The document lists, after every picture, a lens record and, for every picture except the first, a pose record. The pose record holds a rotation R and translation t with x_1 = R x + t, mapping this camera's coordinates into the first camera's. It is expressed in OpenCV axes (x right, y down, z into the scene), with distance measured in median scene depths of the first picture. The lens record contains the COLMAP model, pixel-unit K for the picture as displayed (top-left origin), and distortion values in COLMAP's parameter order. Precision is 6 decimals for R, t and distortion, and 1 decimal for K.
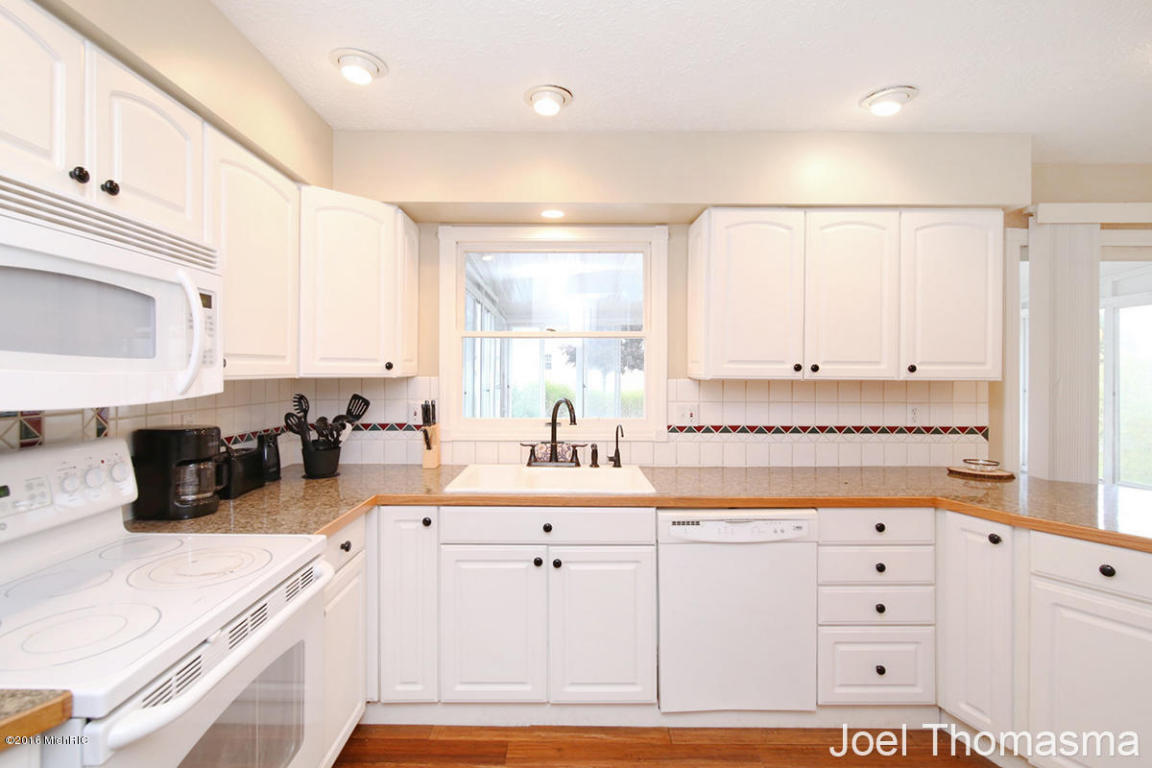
lens RADIAL K [[532.0, 0, 560.7], [0, 532.0, 371.1], [0, 0, 1]] dist [-0.003035, 0.002566]
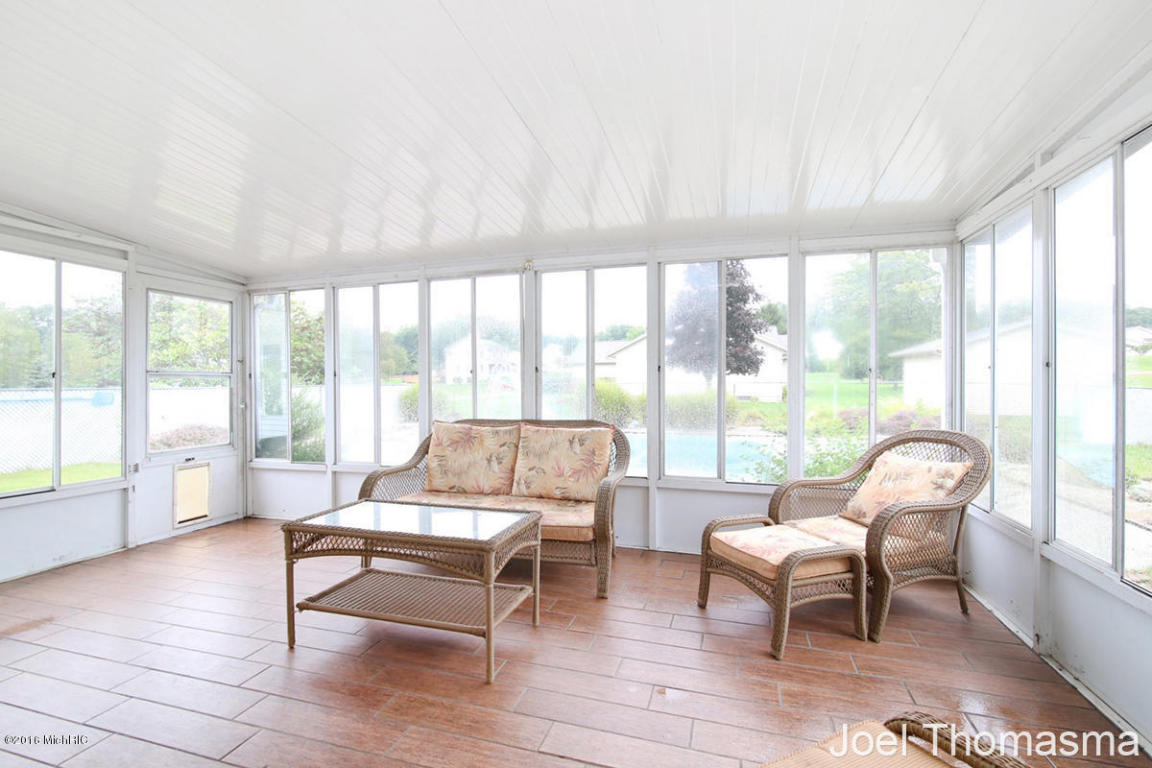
lens RADIAL K [[532.0, 0, 573.4], [0, 532.0, 382.0], [0, 0, 1]] dist [-0.003035, 0.002566]
pose [[0.956771, -0.010427, -0.290654, 1.572928], [0.012146, 0.999918, 0.004111, 0.067972], [0.290587, -0.007463, 0.956819, 0.284947]]
